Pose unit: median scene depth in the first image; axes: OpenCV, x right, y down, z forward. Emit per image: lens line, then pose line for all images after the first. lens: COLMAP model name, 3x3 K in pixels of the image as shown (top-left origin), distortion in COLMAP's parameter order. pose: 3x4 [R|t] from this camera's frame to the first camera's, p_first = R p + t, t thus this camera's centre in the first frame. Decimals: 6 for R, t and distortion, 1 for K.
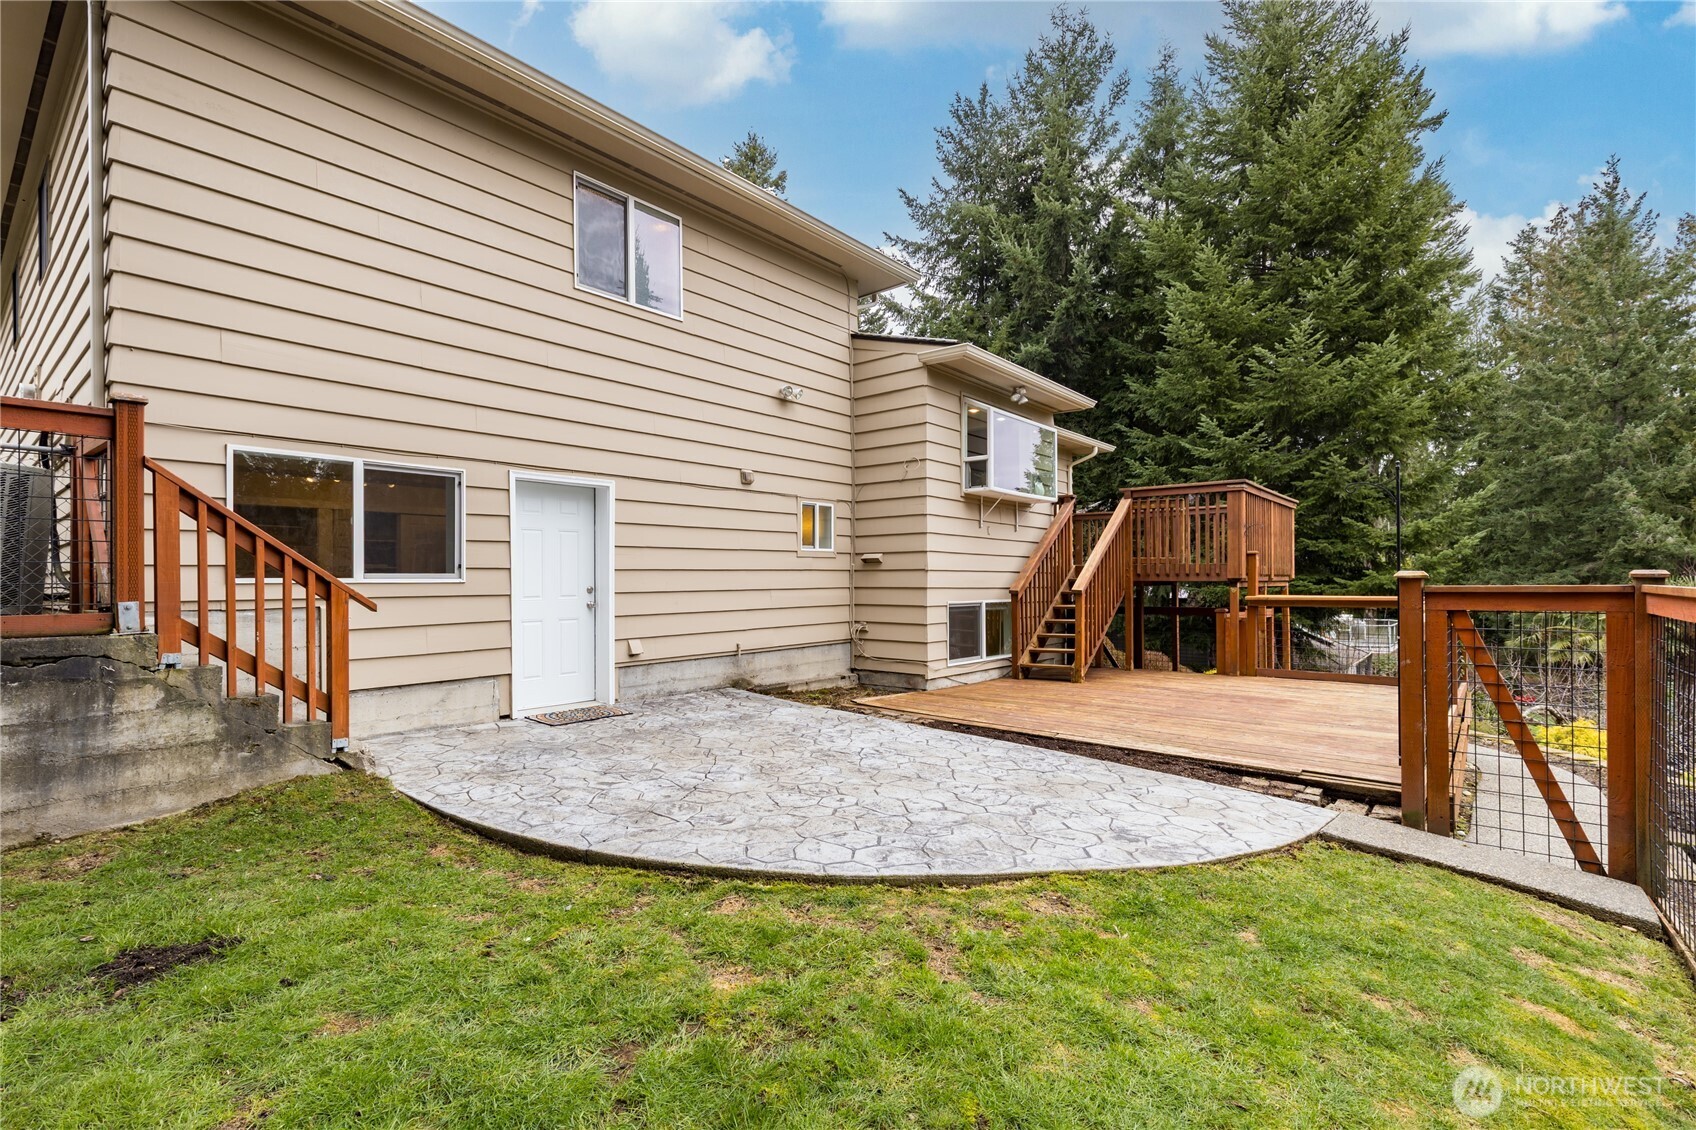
lens RADIAL K [[781.6, 0, 830.9], [0, 781.6, 567.0], [0, 0, 1]] dist [0.010440, -0.002288]
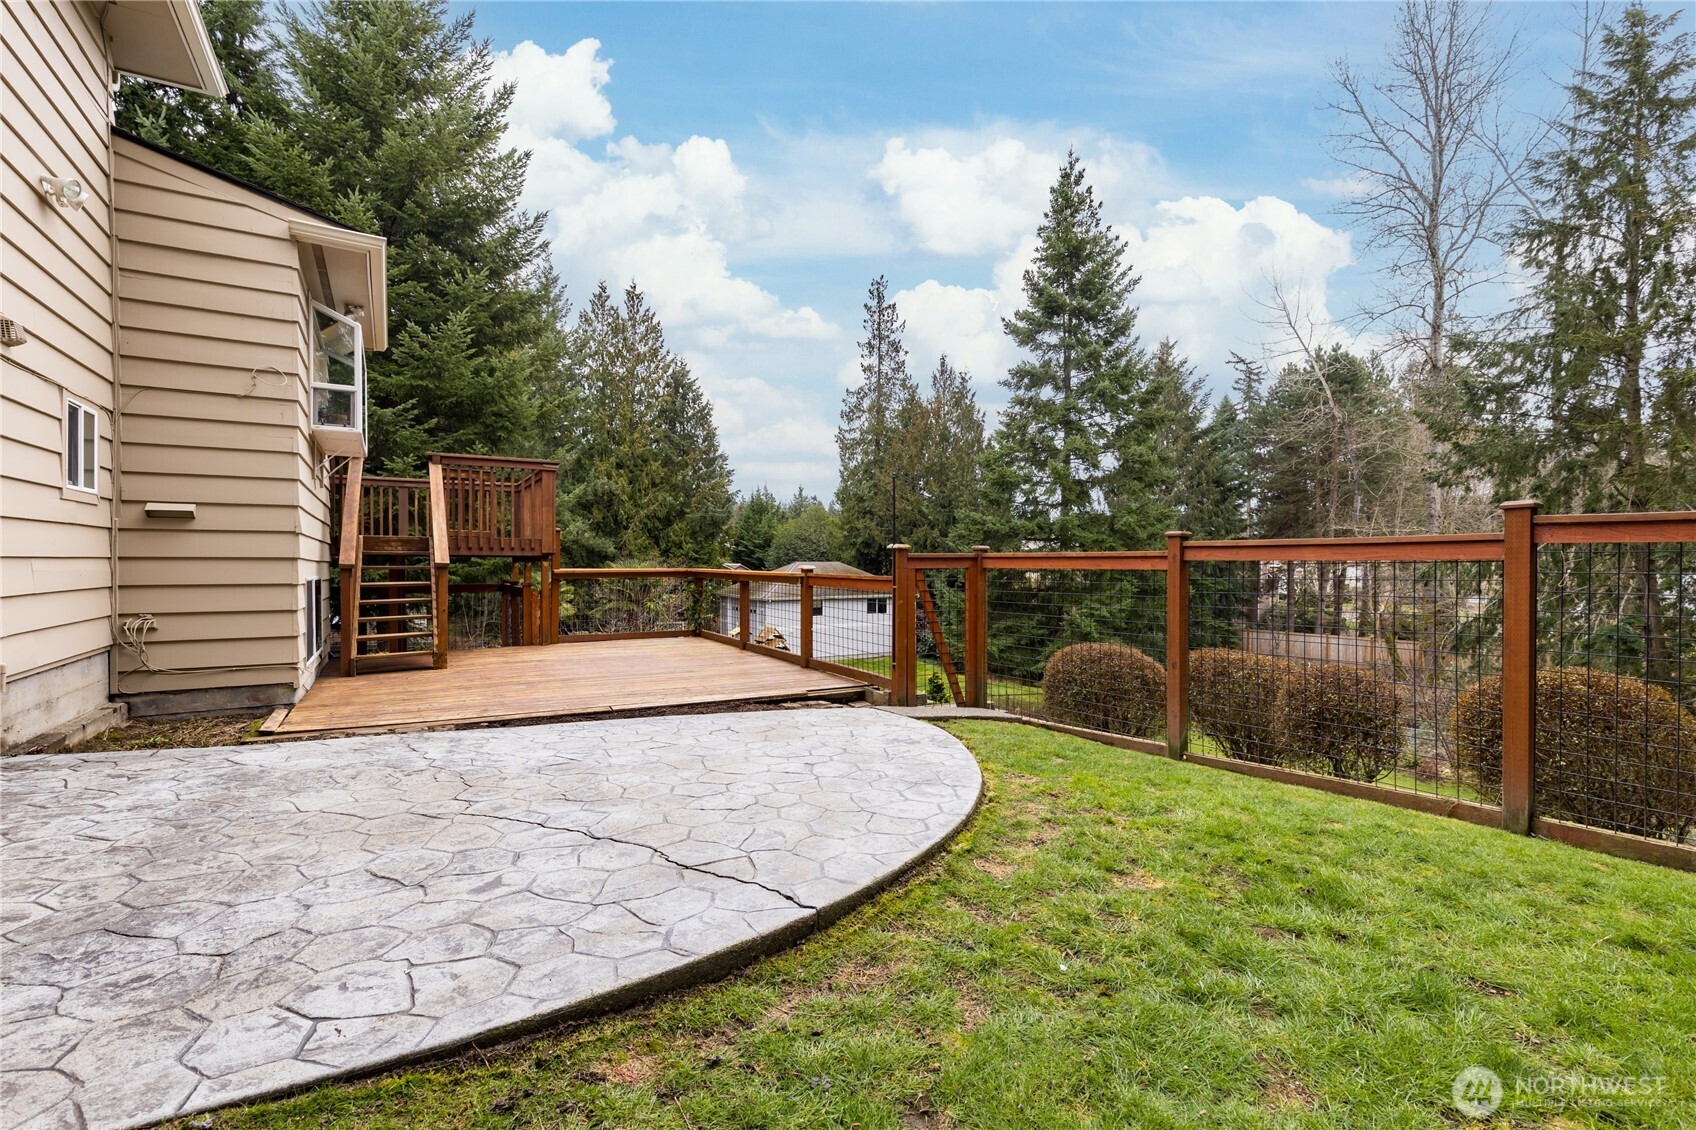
lens RADIAL K [[781.6, 0, 830.2], [0, 781.6, 574.4], [0, 0, 1]] dist [0.010440, -0.002288]
pose [[0.320168, -0.008848, 0.947319, -0.718447], [-0.015934, 0.999765, 0.014723, 0.042321], [-0.947227, -0.019808, 0.319952, 0.584096]]
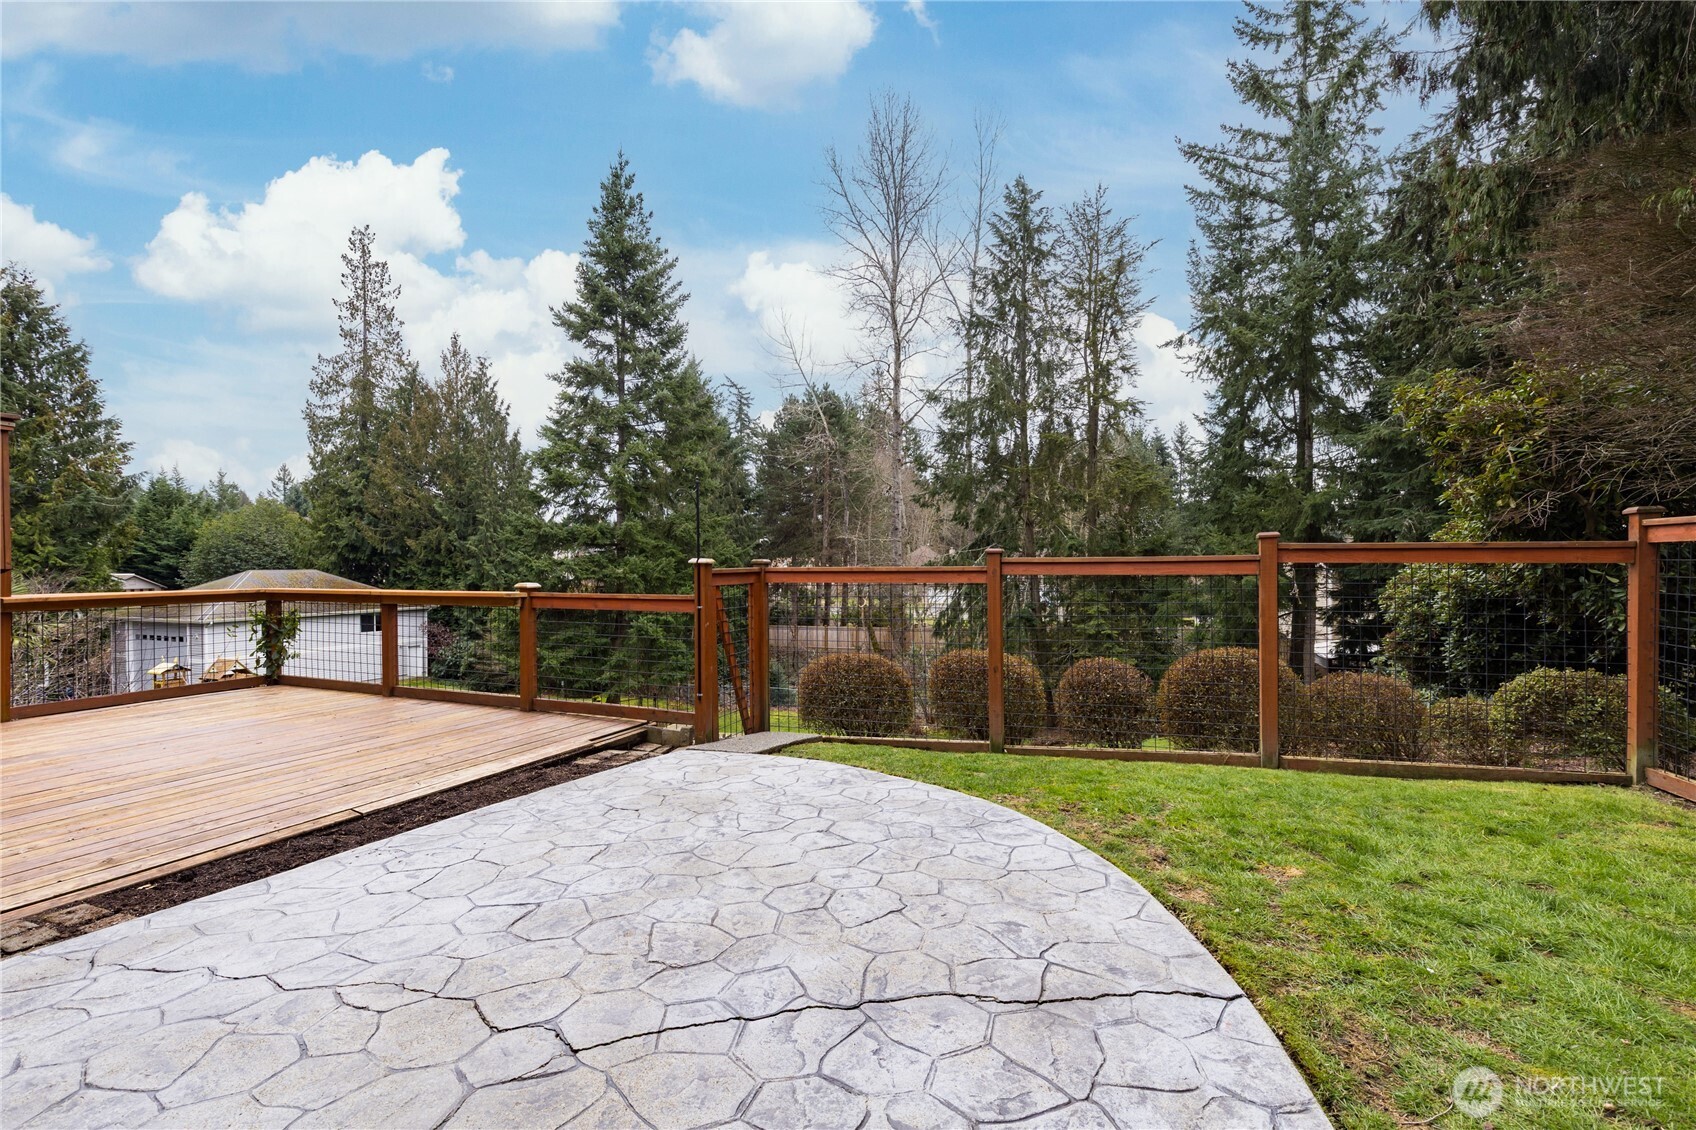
lens RADIAL K [[781.6, 0, 848.8], [0, 781.6, 571.1], [0, 0, 1]] dist [0.010440, -0.002288]
pose [[-0.328545, -0.001066, 0.944488, -0.587844], [-0.003167, 0.999995, 0.000027, 0.025389], [-0.944483, -0.002982, -0.328547, 1.118944]]
